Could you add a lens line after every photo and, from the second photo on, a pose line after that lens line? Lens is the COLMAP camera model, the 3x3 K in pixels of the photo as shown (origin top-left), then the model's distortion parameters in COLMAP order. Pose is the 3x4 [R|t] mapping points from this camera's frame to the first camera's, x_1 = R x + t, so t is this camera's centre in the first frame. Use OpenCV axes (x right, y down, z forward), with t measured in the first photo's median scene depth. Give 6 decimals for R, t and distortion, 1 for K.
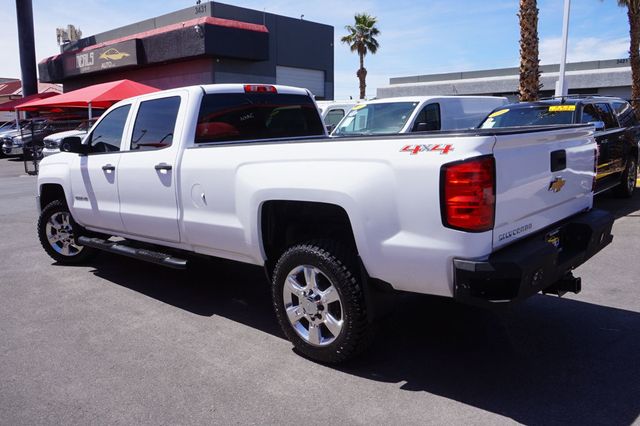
lens RADIAL K [[546.9, 0, 320.0], [0, 546.9, 213.0], [0, 0, 1]] dist [-0.004235, -0.188033]
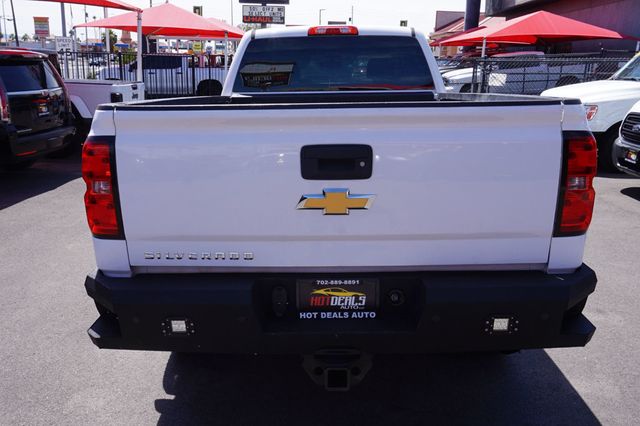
lens RADIAL K [[559.6, 0, 320.0], [0, 559.6, 213.0], [0, 0, 1]] dist [0.007397, 0.011592]
pose [[0.643911, 0.211582, -0.735263, 0.150657], [-0.132322, 0.977317, 0.165355, -0.023677], [0.753571, -0.009183, 0.657302, 0.105685]]
